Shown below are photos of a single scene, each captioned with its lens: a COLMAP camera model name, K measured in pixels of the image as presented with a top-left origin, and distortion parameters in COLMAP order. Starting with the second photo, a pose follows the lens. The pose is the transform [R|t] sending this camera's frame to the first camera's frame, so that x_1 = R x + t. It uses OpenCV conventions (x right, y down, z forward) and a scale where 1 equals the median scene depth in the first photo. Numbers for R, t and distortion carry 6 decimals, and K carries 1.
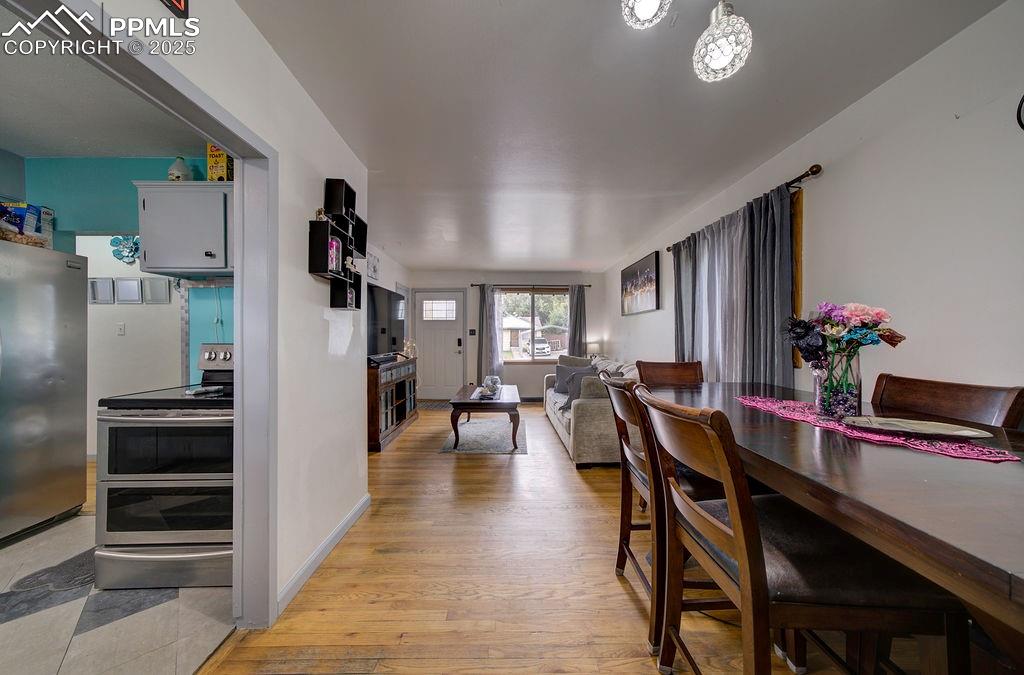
lens RADIAL K [[342.4, 0, 512.0], [0, 342.4, 340.0], [0, 0, 1]] dist [-0.008341, 0.003155]
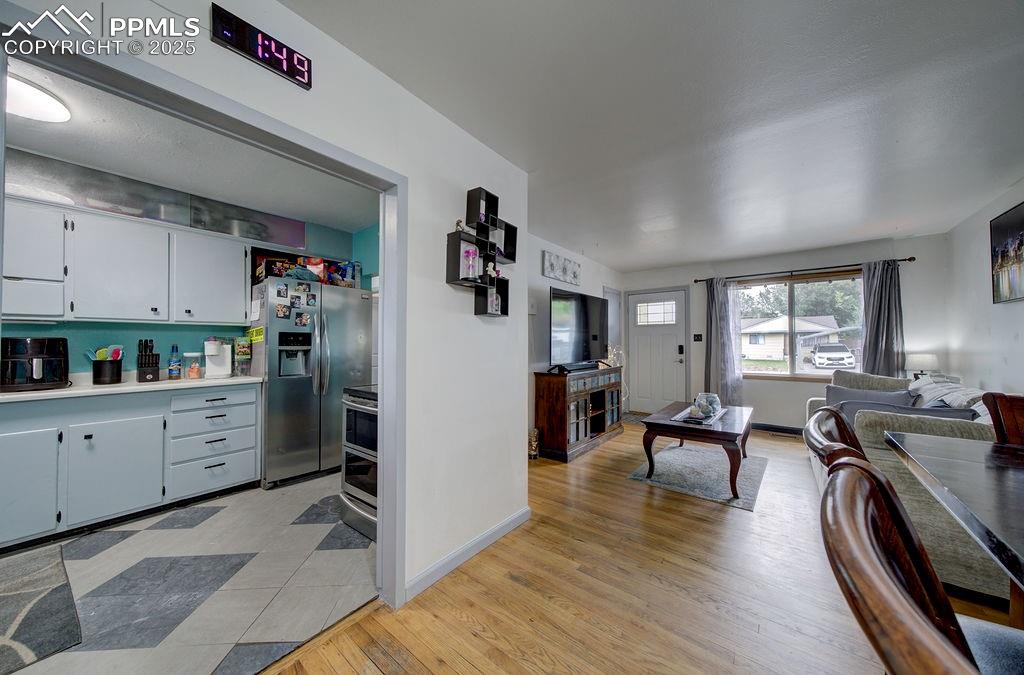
lens RADIAL K [[342.4, 0, 511.3], [0, 342.4, 338.6], [0, 0, 1]] dist [-0.008341, 0.003155]
pose [[0.772334, -0.013116, -0.635082, 0.109359], [-0.002188, 0.999726, -0.023307, -0.000238], [0.635213, 0.019391, 0.772093, 0.146784]]
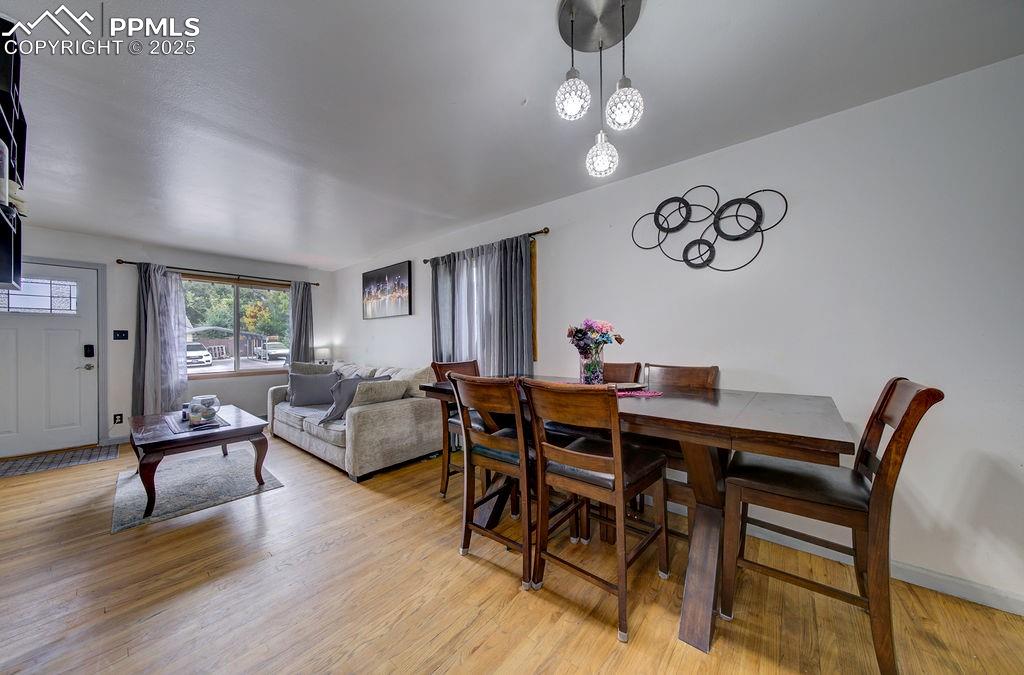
lens RADIAL K [[342.4, 0, 506.8], [0, 342.4, 339.5], [0, 0, 1]] dist [-0.008341, 0.003155]
pose [[0.661711, -0.003451, 0.749751, -0.207357], [0.013127, 0.999889, -0.006983, -0.000180], [-0.749644, 0.014462, 0.661684, 0.067453]]
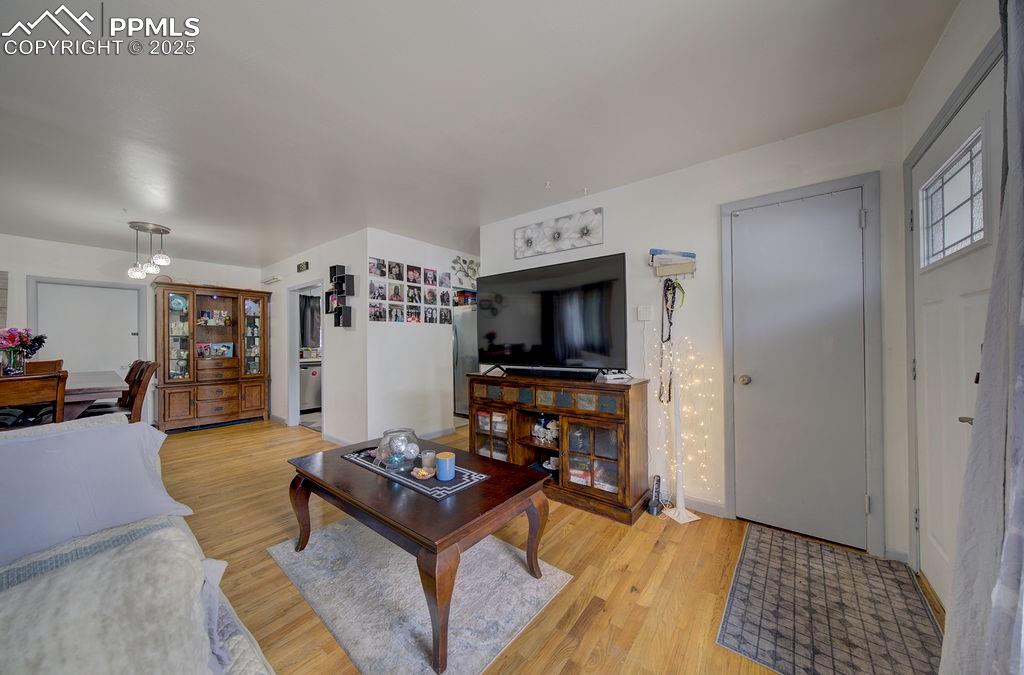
lens RADIAL K [[342.4, 0, 509.1], [0, 342.4, 339.4], [0, 0, 1]] dist [-0.008341, 0.003155]
pose [[-0.635630, -0.000425, -0.771994, 0.220439], [-0.001082, 0.999999, 0.000341, -0.013426], [0.771993, 0.001052, -0.635630, 1.653170]]
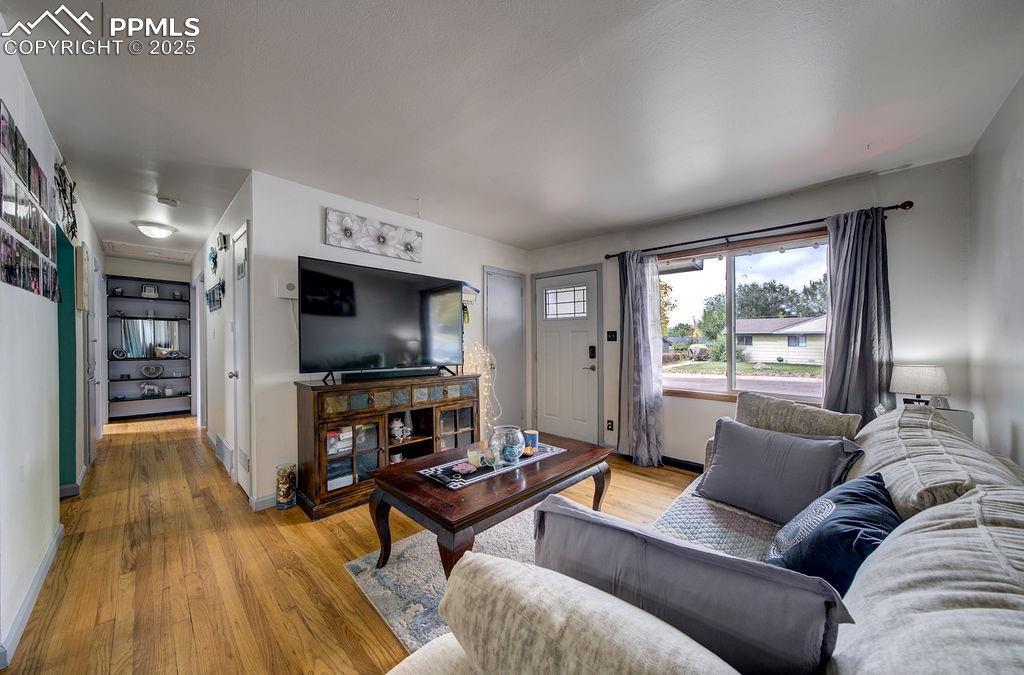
lens RADIAL K [[342.4, 0, 514.6], [0, 342.4, 336.7], [0, 0, 1]] dist [-0.008341, 0.003155]
pose [[0.715499, -0.006877, -0.698579, 0.327808], [-0.011367, 0.999705, -0.021483, -0.010964], [0.698521, 0.023312, 0.715210, 0.824433]]
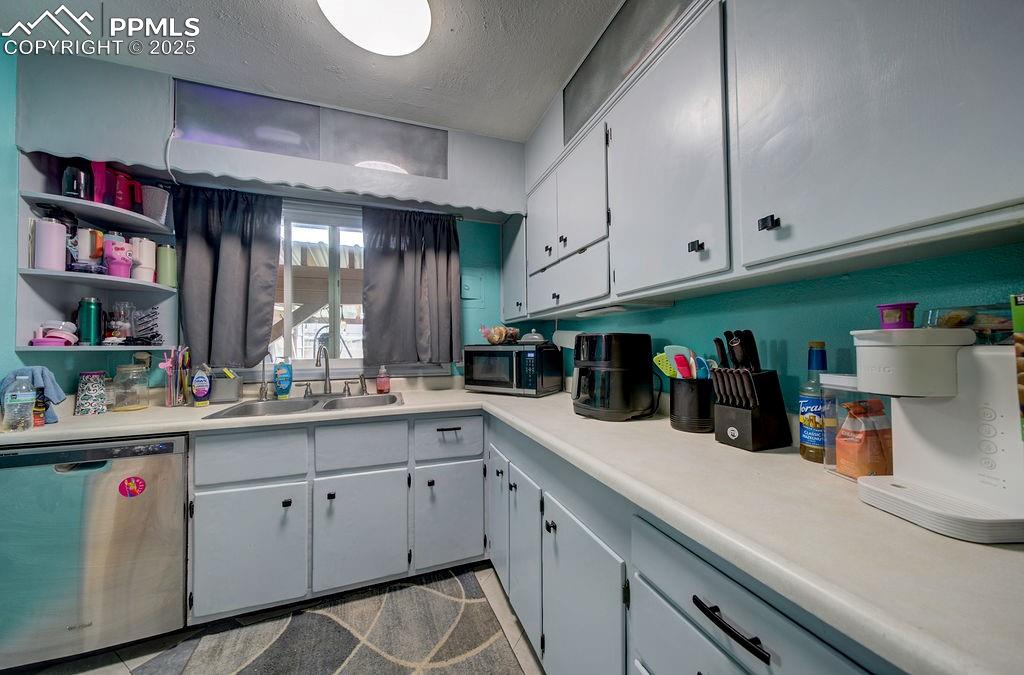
lens RADIAL K [[342.4, 0, 502.1], [0, 342.4, 339.5], [0, 0, 1]] dist [-0.008341, 0.003155]
pose [[-0.947810, 0.001566, -0.318831, -0.678709], [0.004633, 0.999950, -0.008860, -0.004775], [0.318801, -0.009874, -0.947770, 0.407746]]
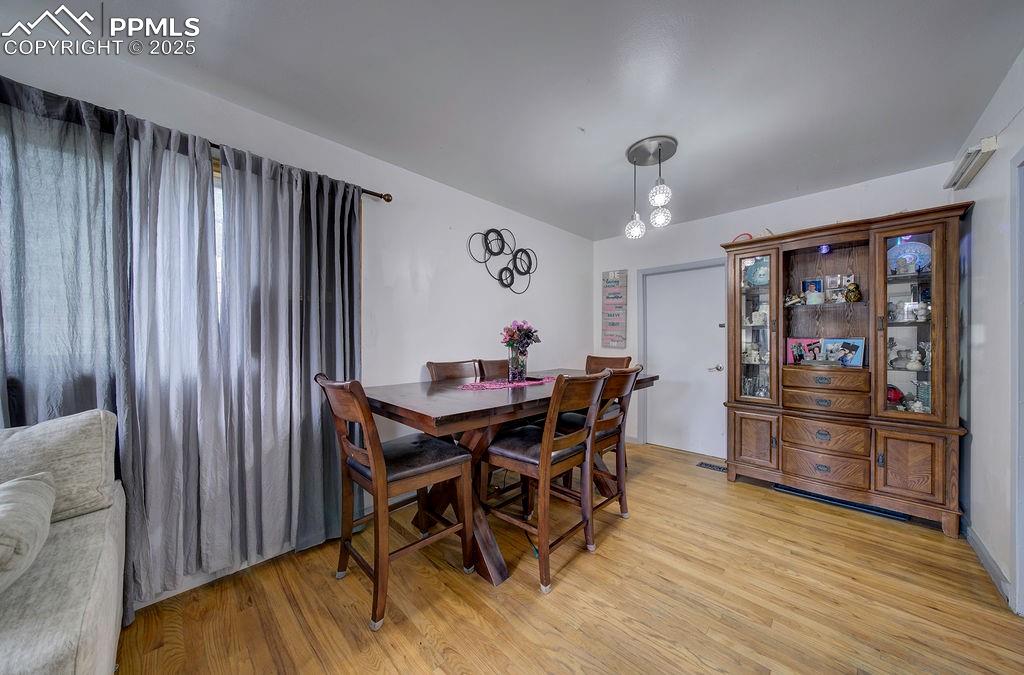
lens RADIAL K [[342.4, 0, 509.9], [0, 342.4, 339.7], [0, 0, 1]] dist [-0.008341, 0.003155]
pose [[-0.701355, -0.003522, 0.712803, -0.138349], [0.007715, 0.999892, 0.012533, -0.008033], [-0.712770, 0.014289, -0.701252, 0.829553]]
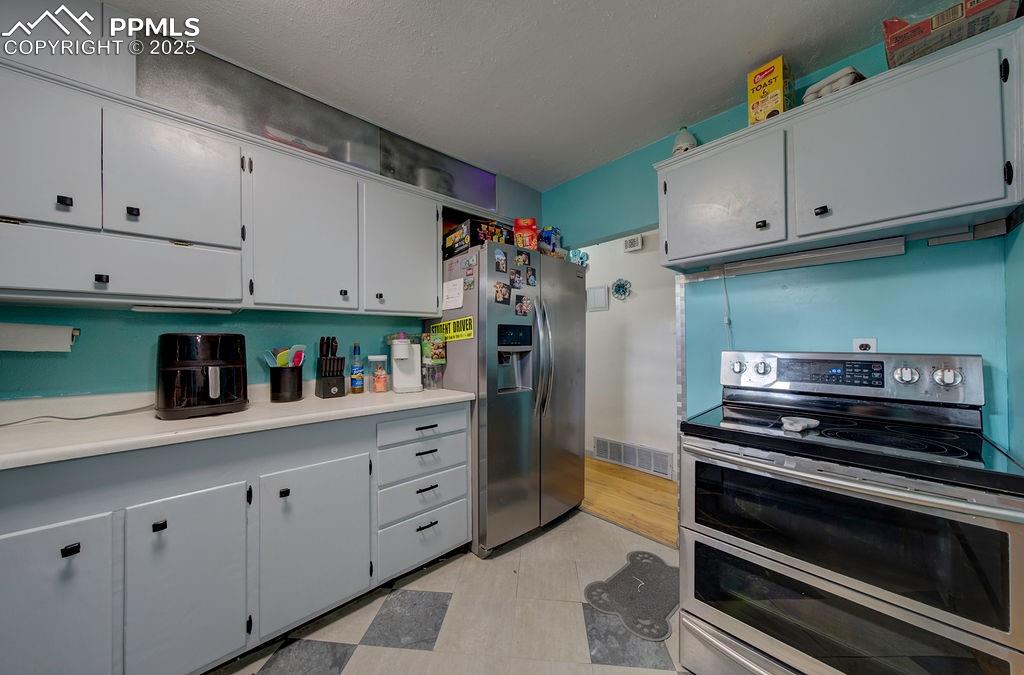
lens RADIAL K [[342.4, 0, 509.2], [0, 342.4, 338.1], [0, 0, 1]] dist [-0.008341, 0.003155]
pose [[0.662279, -0.014214, -0.749123, -0.385257], [0.000683, 0.999831, -0.018367, -0.001964], [0.749257, 0.011652, 0.662176, 0.078542]]
